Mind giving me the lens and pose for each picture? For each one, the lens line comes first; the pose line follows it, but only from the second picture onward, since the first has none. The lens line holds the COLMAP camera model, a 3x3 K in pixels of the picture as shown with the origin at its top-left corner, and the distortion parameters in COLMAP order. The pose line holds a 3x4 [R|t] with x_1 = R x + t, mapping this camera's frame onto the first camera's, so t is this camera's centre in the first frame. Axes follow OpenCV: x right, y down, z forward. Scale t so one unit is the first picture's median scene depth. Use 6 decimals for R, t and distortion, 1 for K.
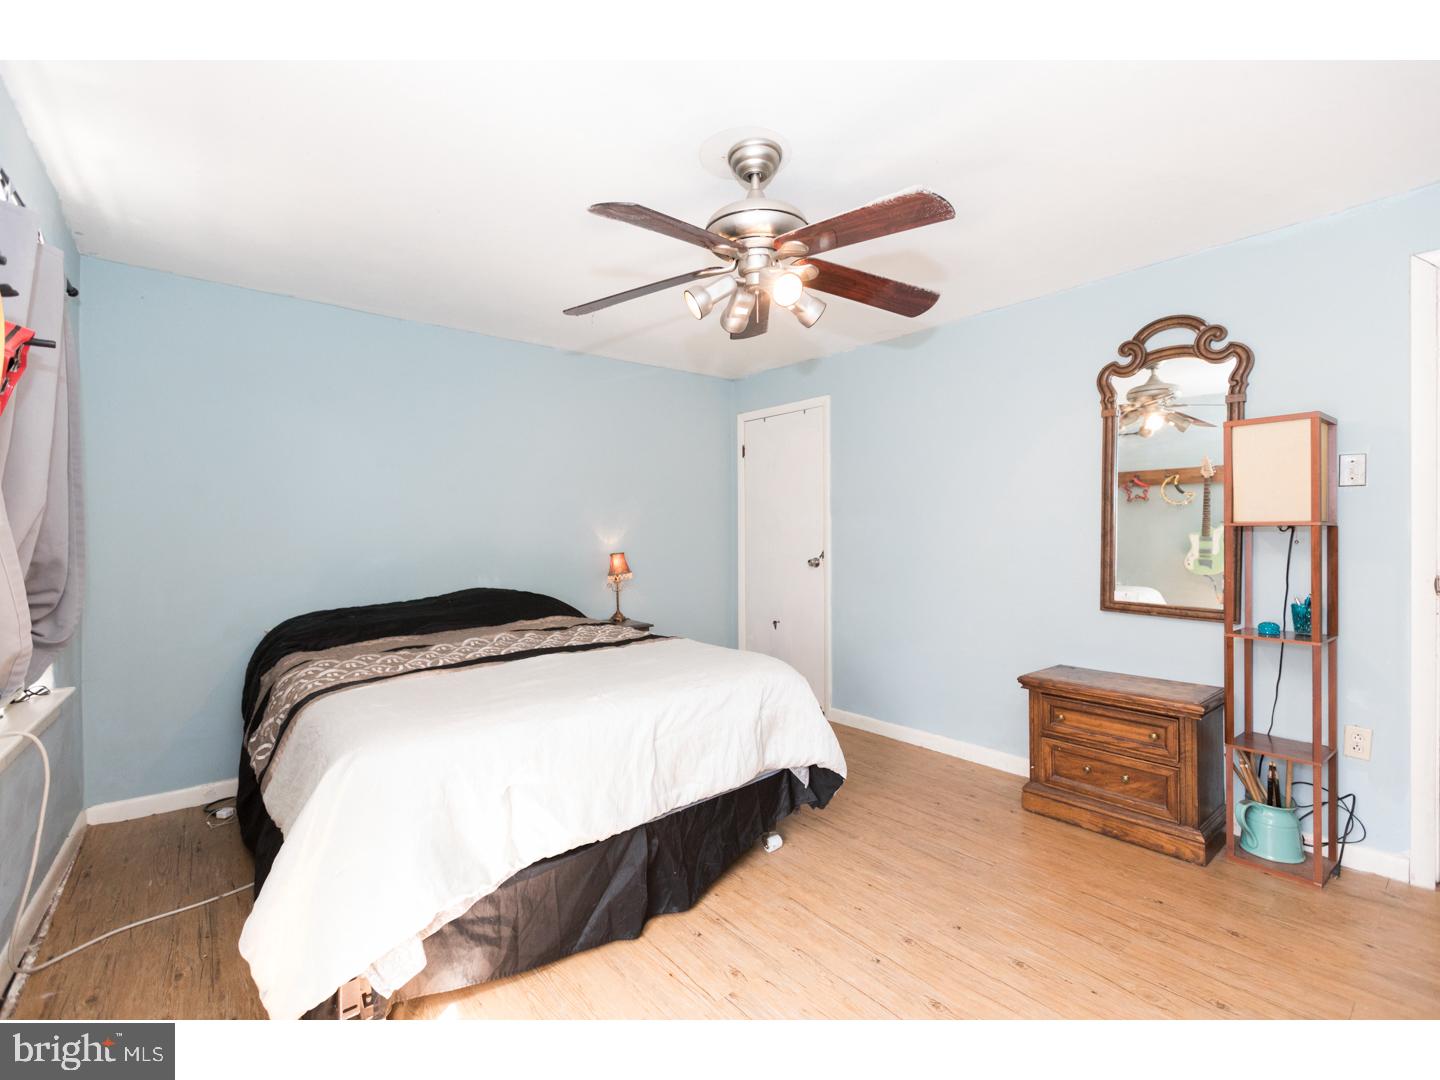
lens RADIAL K [[635.2, 0, 724.0], [0, 635.2, 535.7], [0, 0, 1]] dist [-0.007268, 0.000172]
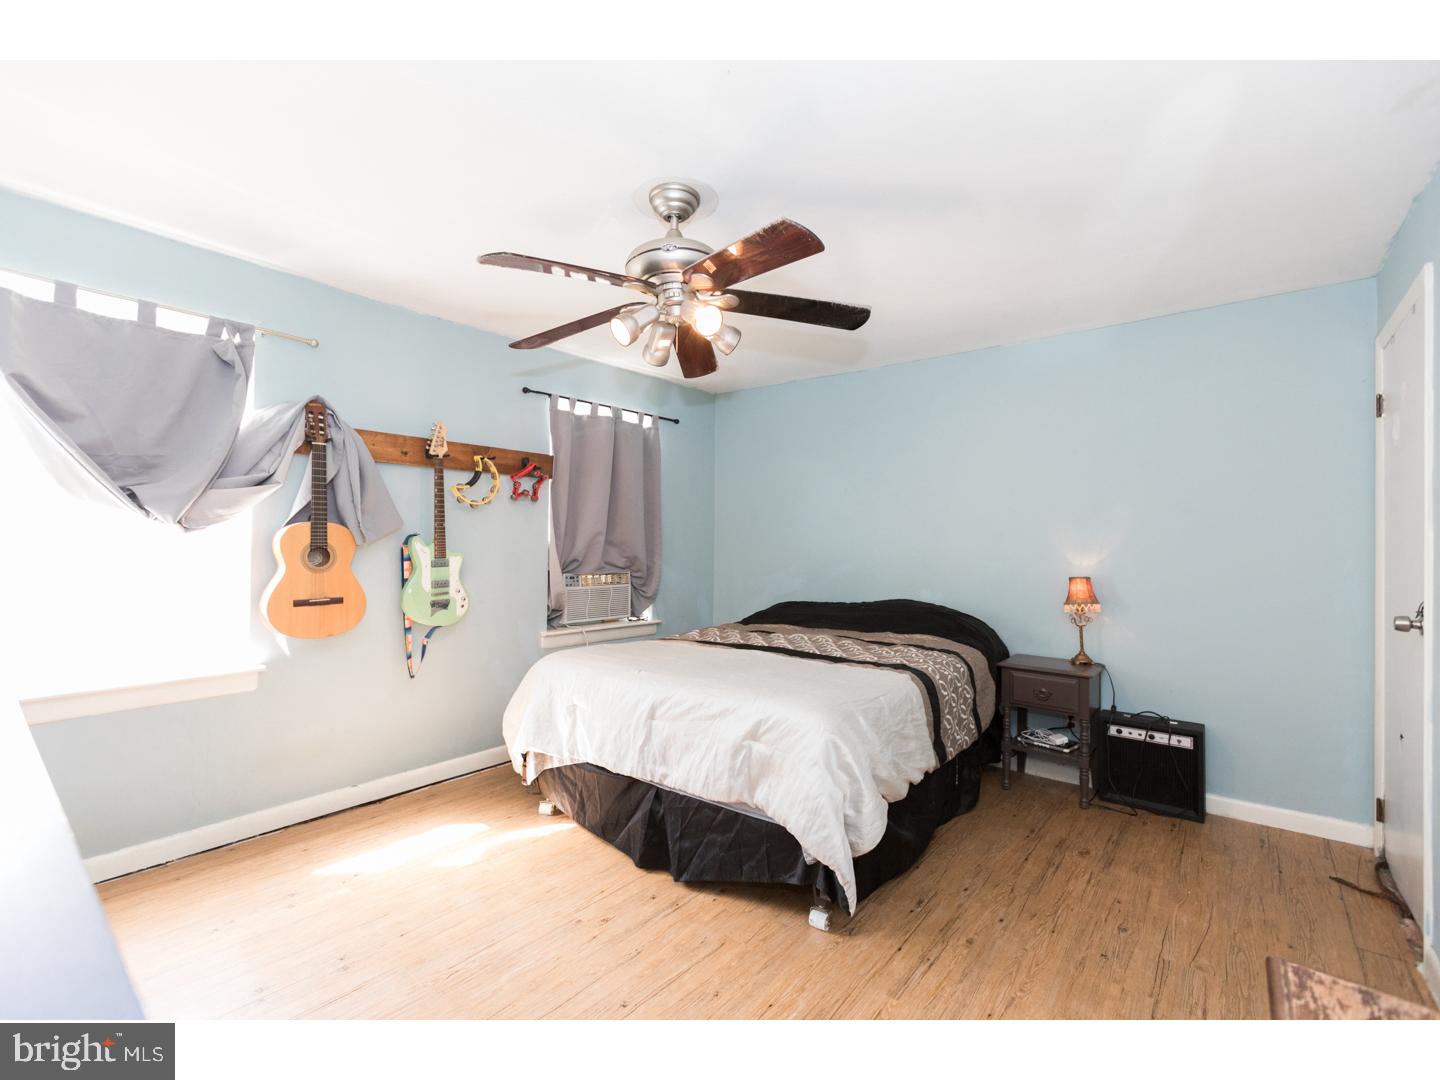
lens RADIAL K [[635.2, 0, 697.0], [0, 635.2, 541.0], [0, 0, 1]] dist [-0.007268, 0.000172]
pose [[0.197484, 0.015720, -0.980180, 0.943077], [-0.026643, 0.999588, 0.010663, -0.023533], [0.979944, 0.024009, 0.197821, 0.727404]]
